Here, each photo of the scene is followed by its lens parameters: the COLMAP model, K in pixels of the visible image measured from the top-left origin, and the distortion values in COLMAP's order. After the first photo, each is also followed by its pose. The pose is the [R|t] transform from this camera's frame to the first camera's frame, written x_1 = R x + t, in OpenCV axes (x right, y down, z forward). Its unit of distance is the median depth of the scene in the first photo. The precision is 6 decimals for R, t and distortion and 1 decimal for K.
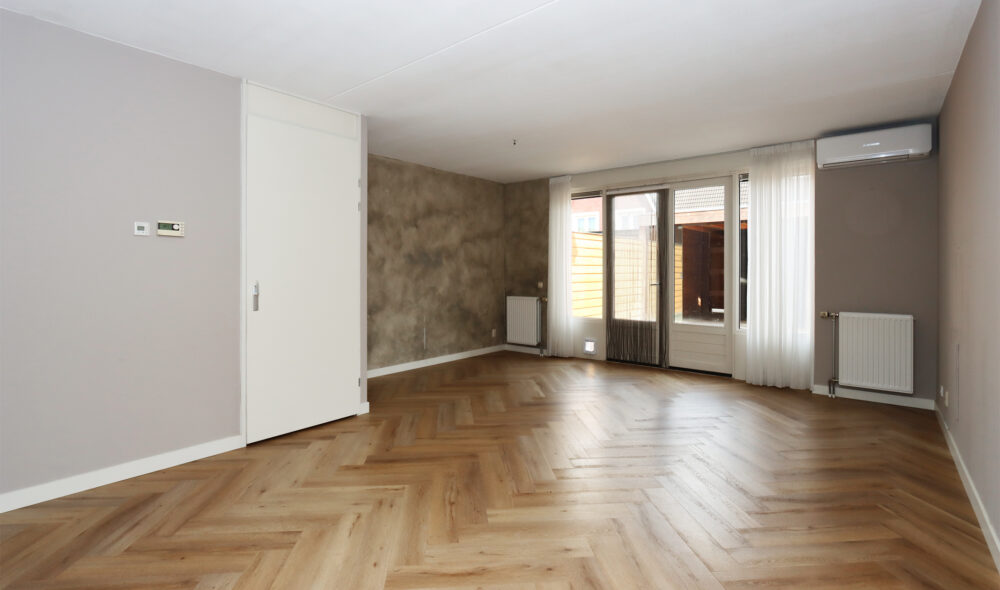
lens RADIAL K [[473.0, 0, 498.1], [0, 473.0, 264.3], [0, 0, 1]] dist [-0.001524, -0.000157]
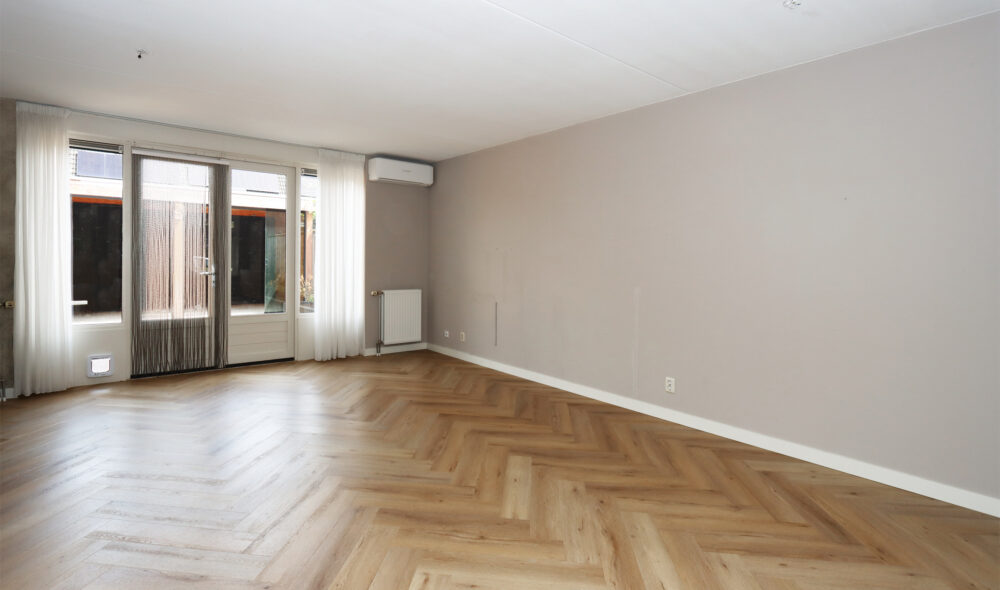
lens RADIAL K [[450.5, 0, 497.9], [0, 450.5, 256.8], [0, 0, 1]] dist [-0.015913, 0.000181]
pose [[0.209746, 0.008232, 0.977721, -0.338817], [-0.027947, 0.999606, -0.002421, -0.000531], [-0.977356, -0.026817, 0.209894, 0.311295]]
